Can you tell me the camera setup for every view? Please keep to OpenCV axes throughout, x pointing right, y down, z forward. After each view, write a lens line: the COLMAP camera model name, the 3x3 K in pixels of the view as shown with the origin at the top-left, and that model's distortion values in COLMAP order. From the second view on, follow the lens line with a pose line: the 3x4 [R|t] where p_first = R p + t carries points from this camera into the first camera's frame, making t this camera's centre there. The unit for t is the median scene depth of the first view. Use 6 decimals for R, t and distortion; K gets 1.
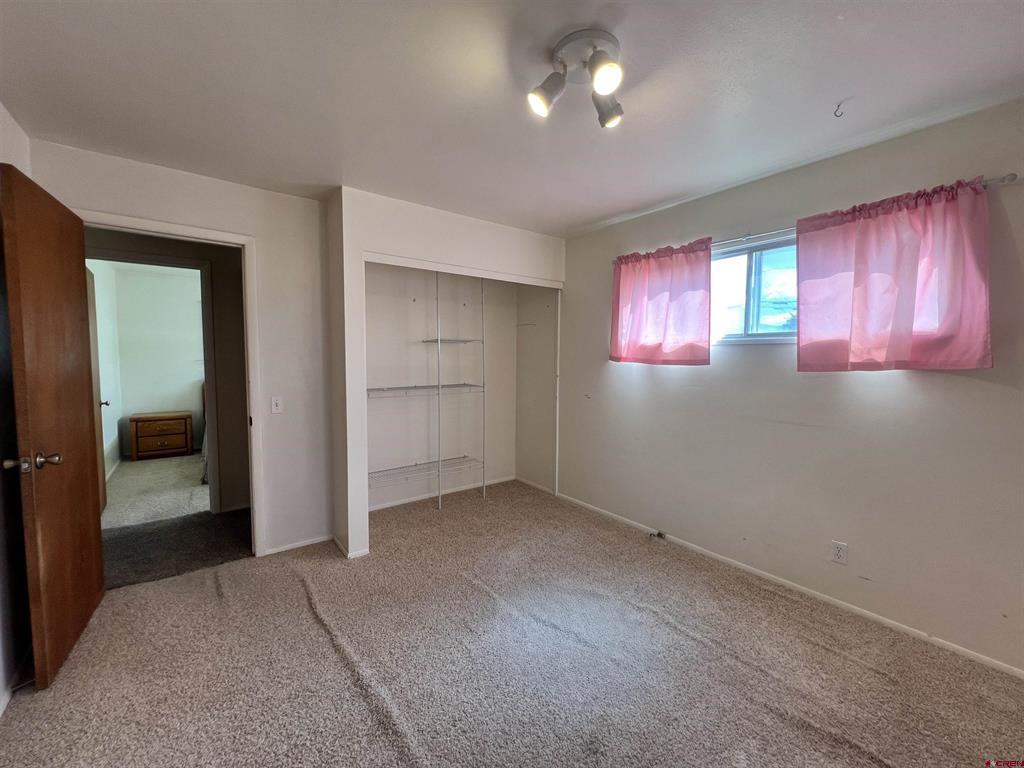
lens RADIAL K [[409.6, 0, 510.4], [0, 409.6, 382.2], [0, 0, 1]] dist [-0.001616, -0.000128]
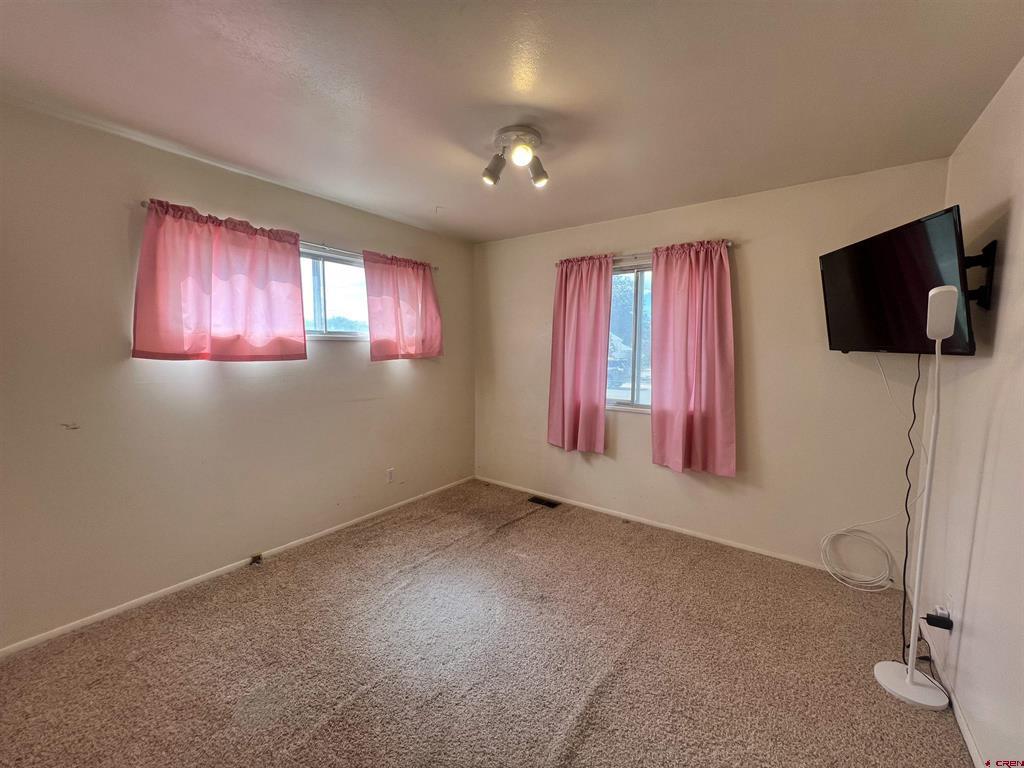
lens RADIAL K [[409.6, 0, 510.4], [0, 409.6, 382.2], [0, 0, 1]] dist [-0.001616, -0.000128]
pose [[-0.274454, -0.089653, 0.957412, -0.648749], [0.052025, 0.992802, 0.107880, -0.068921], [-0.960192, 0.079417, -0.267815, 0.779529]]
